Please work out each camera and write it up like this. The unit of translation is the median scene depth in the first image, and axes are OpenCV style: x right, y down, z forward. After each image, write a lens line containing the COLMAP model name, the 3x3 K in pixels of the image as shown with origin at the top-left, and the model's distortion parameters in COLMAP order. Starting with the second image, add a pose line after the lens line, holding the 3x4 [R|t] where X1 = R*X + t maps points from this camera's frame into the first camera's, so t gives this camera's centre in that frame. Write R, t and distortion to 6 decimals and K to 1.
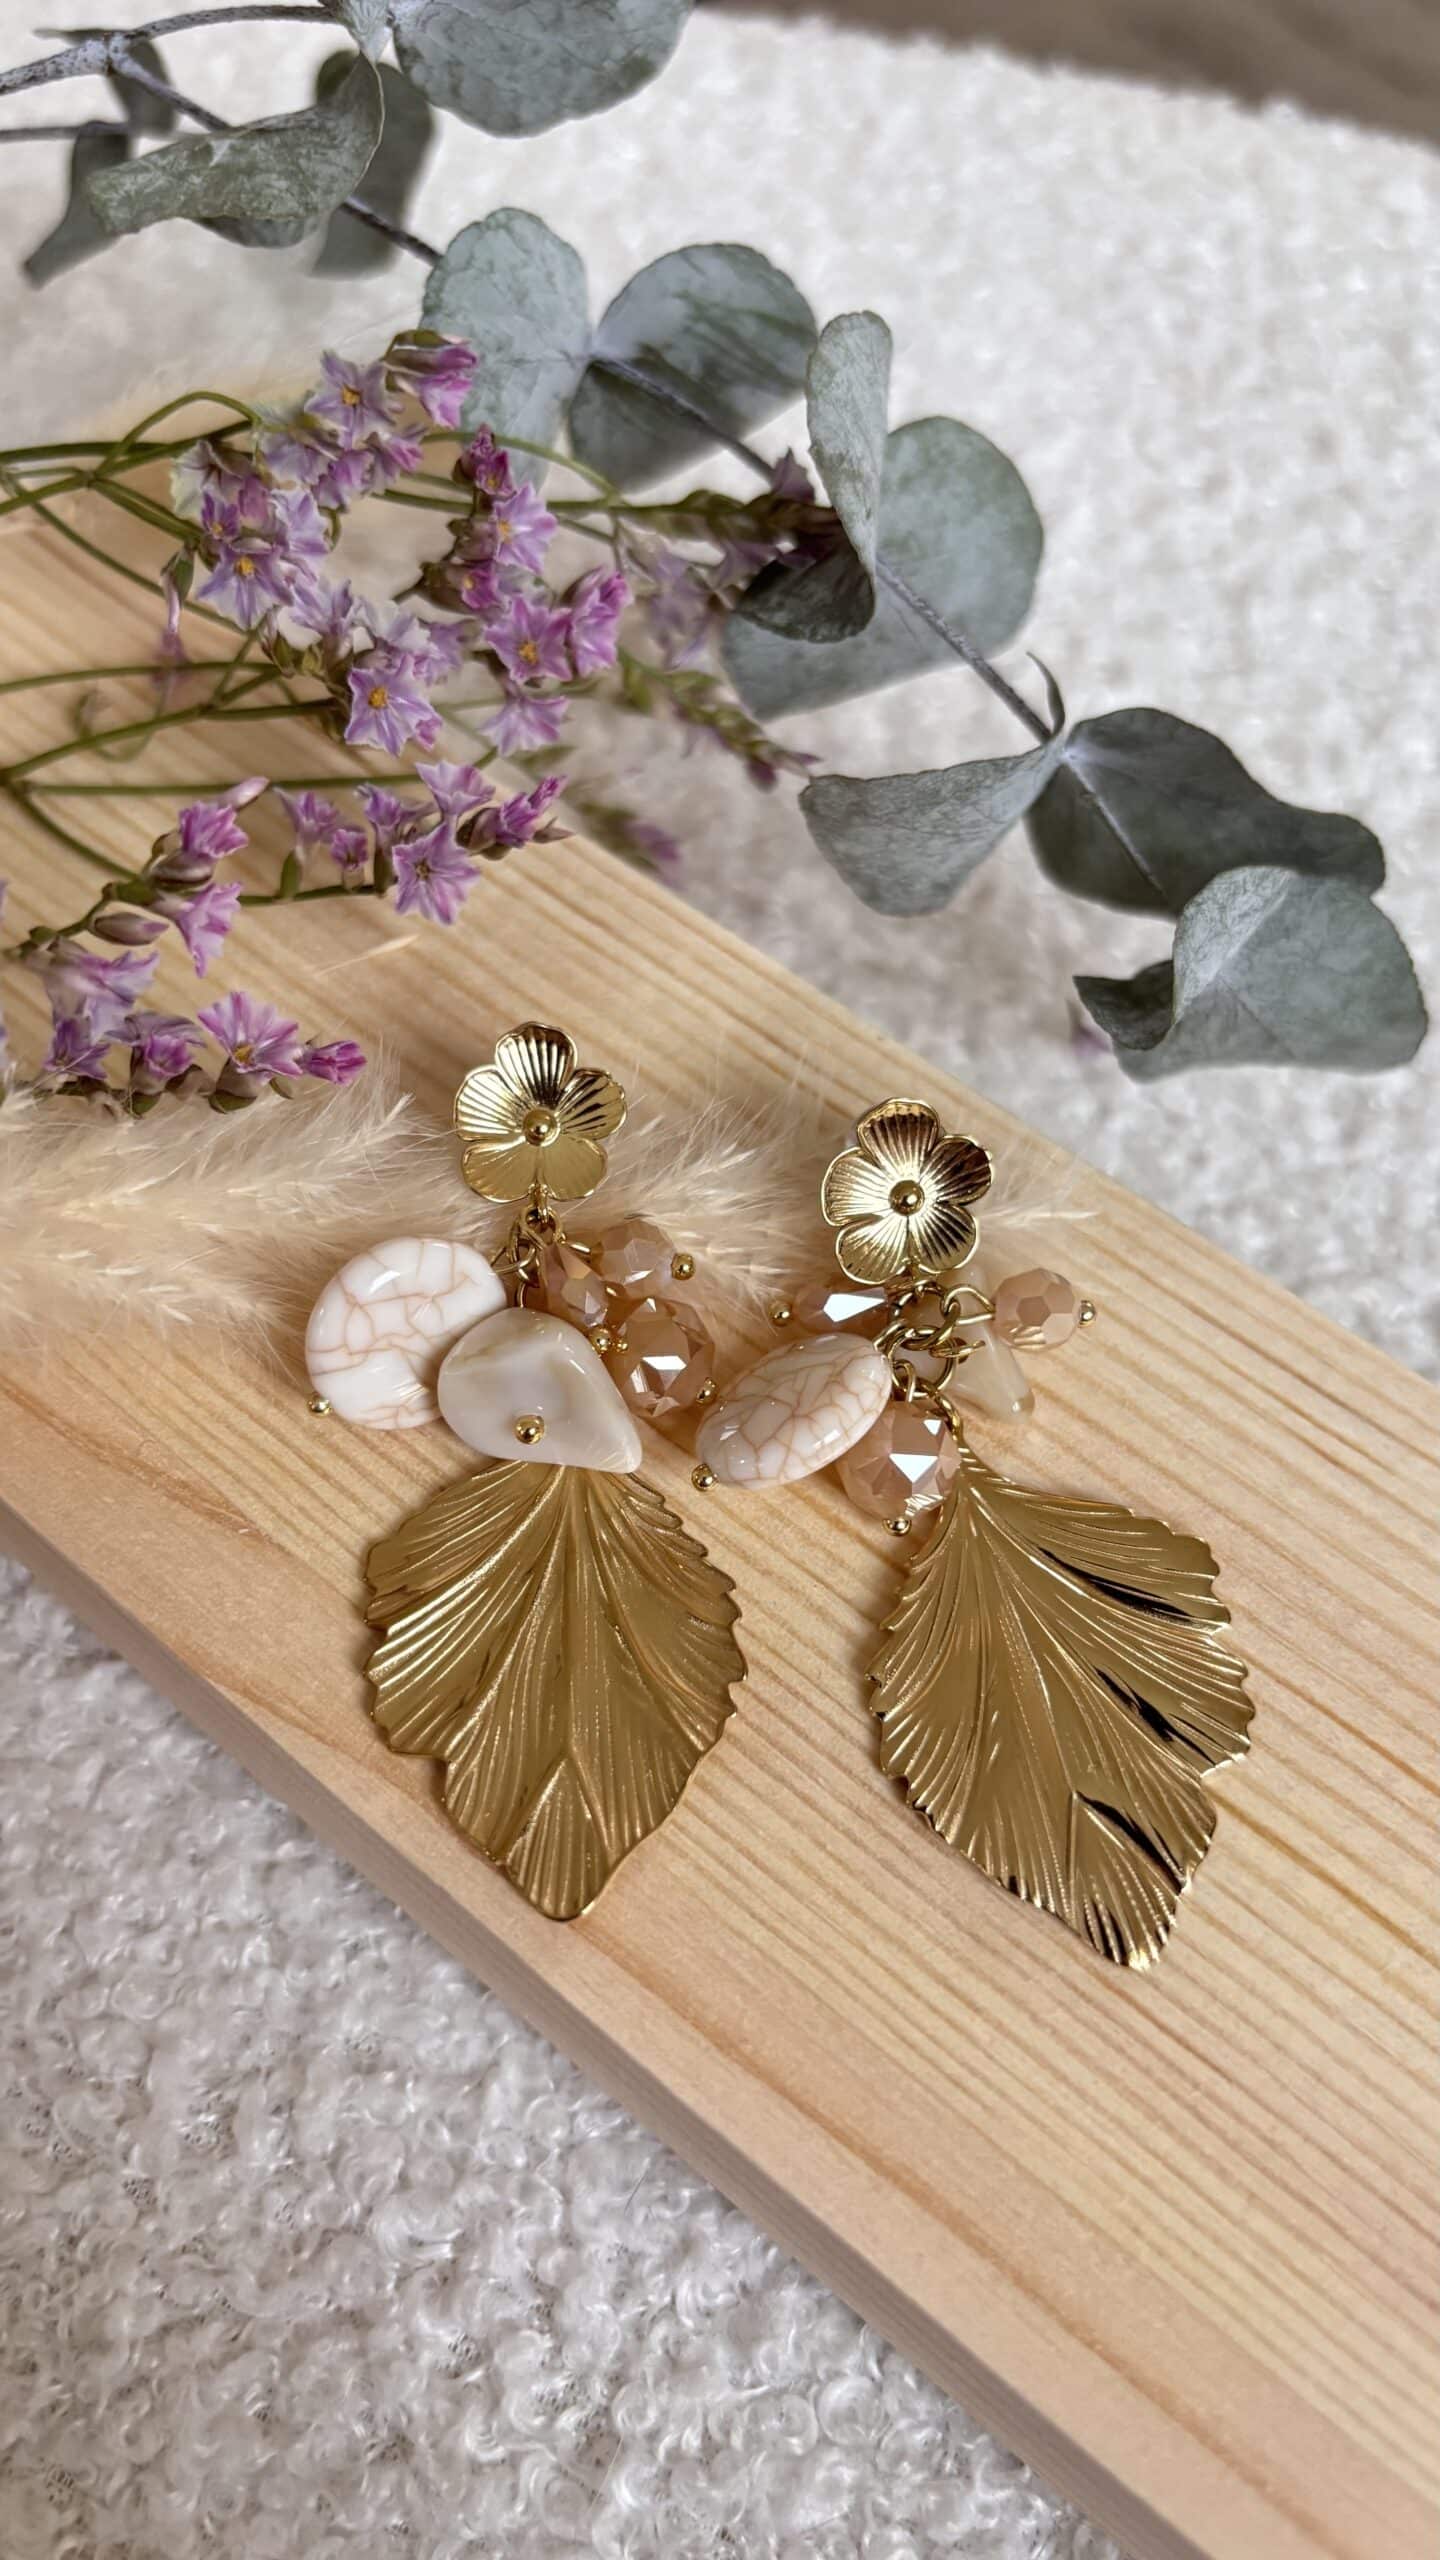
lens RADIAL K [[2003.2, 0, 718.0], [0, 2003.2, 1237.3], [0, 0, 1]] dist [-0.020554, -0.013648]
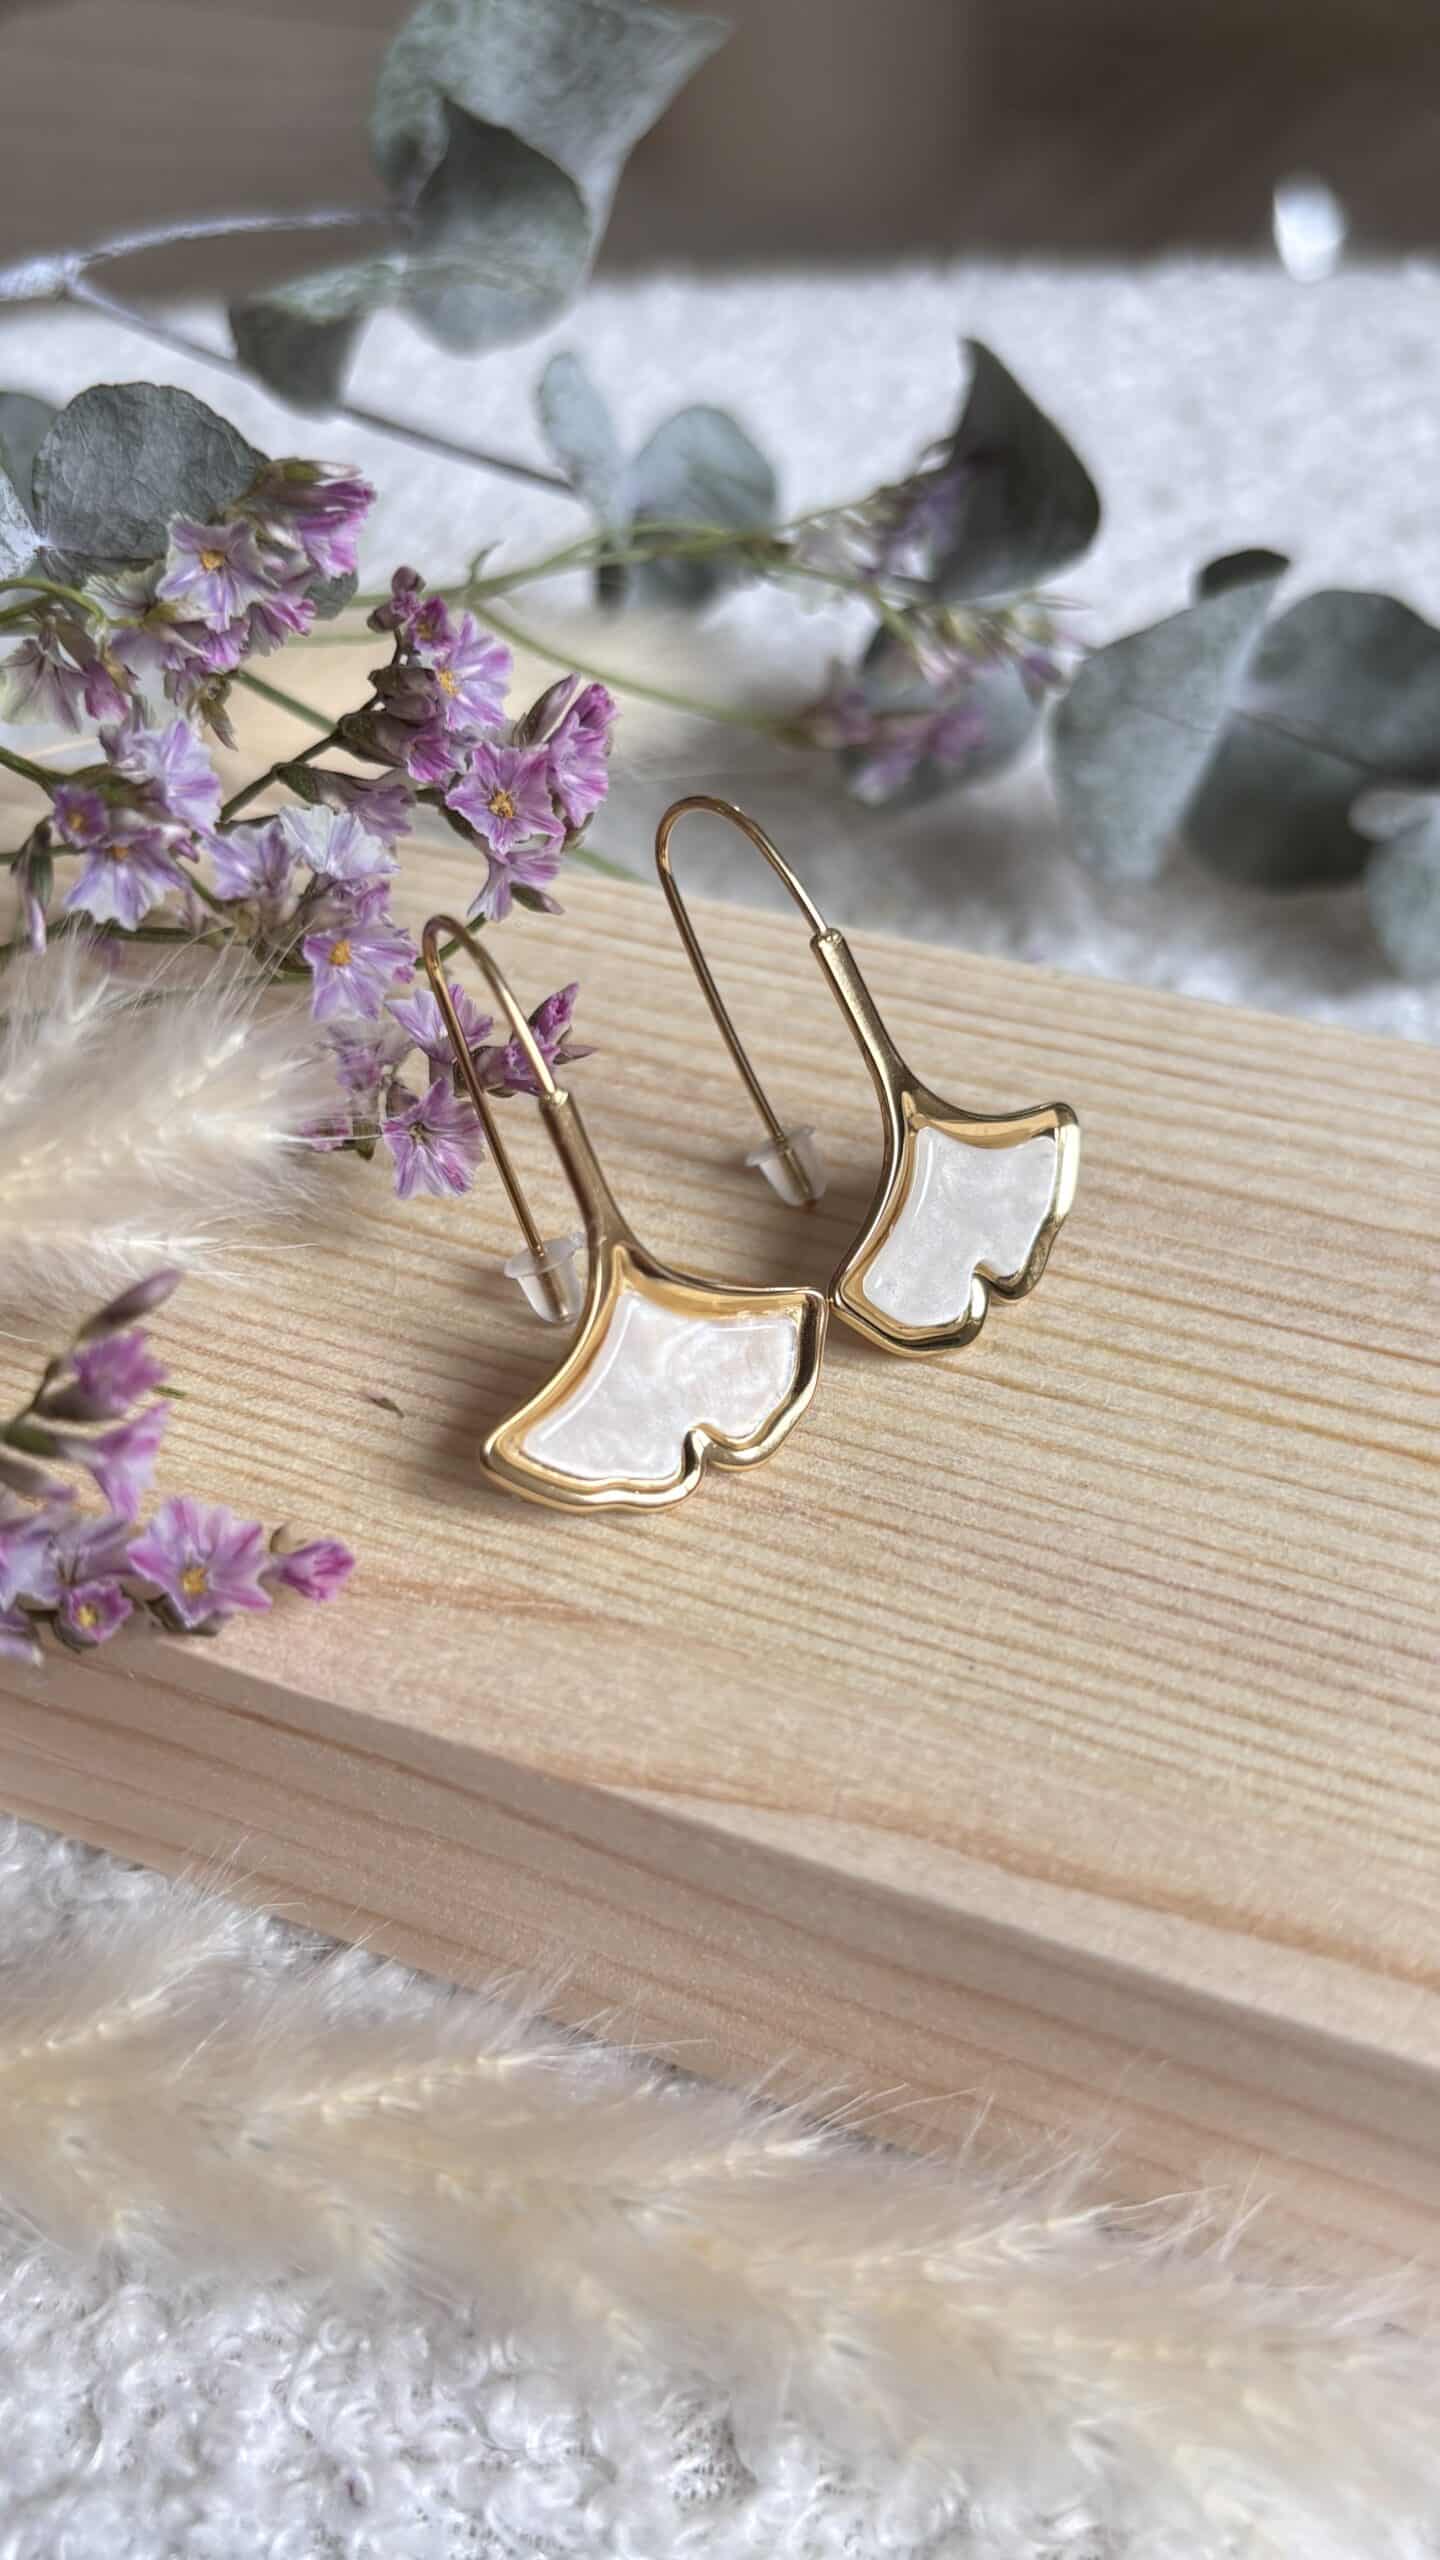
lens RADIAL K [[2313.7, 0, 704.5], [0, 2313.7, 1268.3], [0, 0, 1]] dist [0.150000, -0.660529]
pose [[0.956777, -0.239579, 0.164864, -0.300716], [0.273789, 0.933188, -0.232810, 0.243297], [-0.098073, 0.267885, 0.958446, 0.096901]]
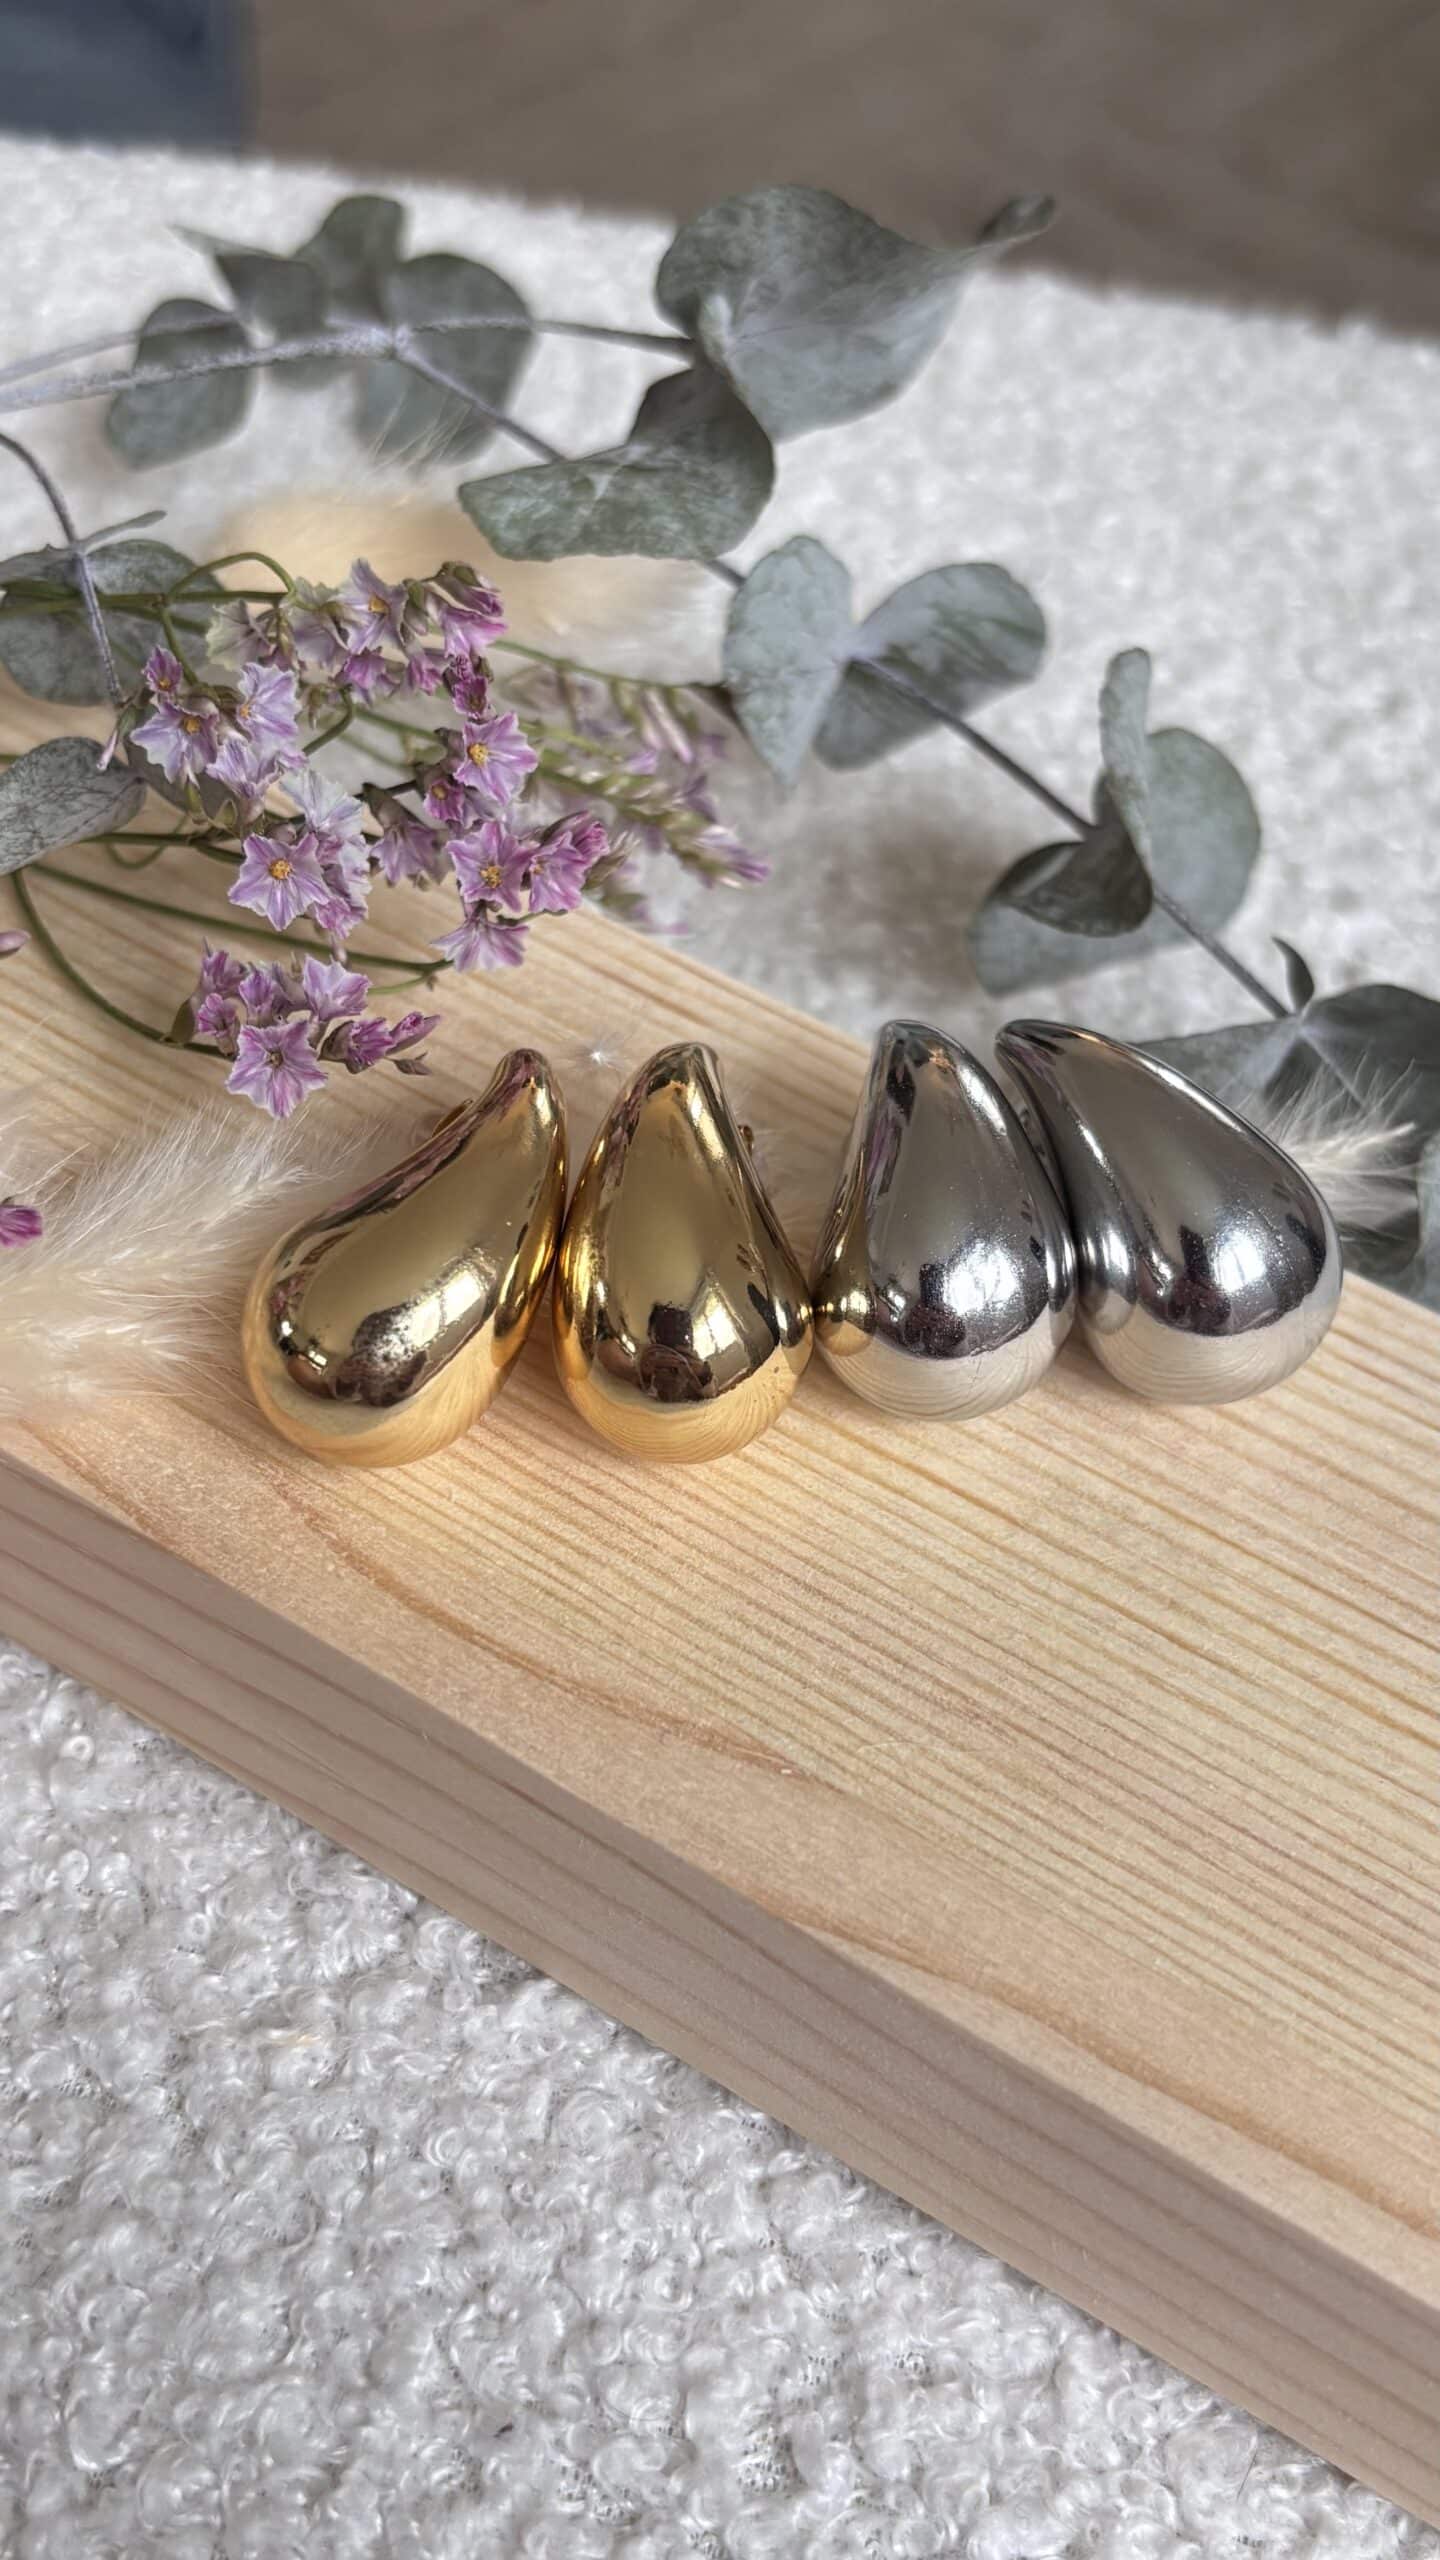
lens RADIAL K [[2703.7, 0, 678.1], [0, 2703.7, 1194.6], [0, 0, 1]] dist [0.115775, -0.535832]
pose [[0.992144, -0.053812, 0.112936, -0.417638], [0.074552, 0.979271, -0.188337, 0.116411], [-0.100460, 0.195277, 0.975589, -0.309730]]
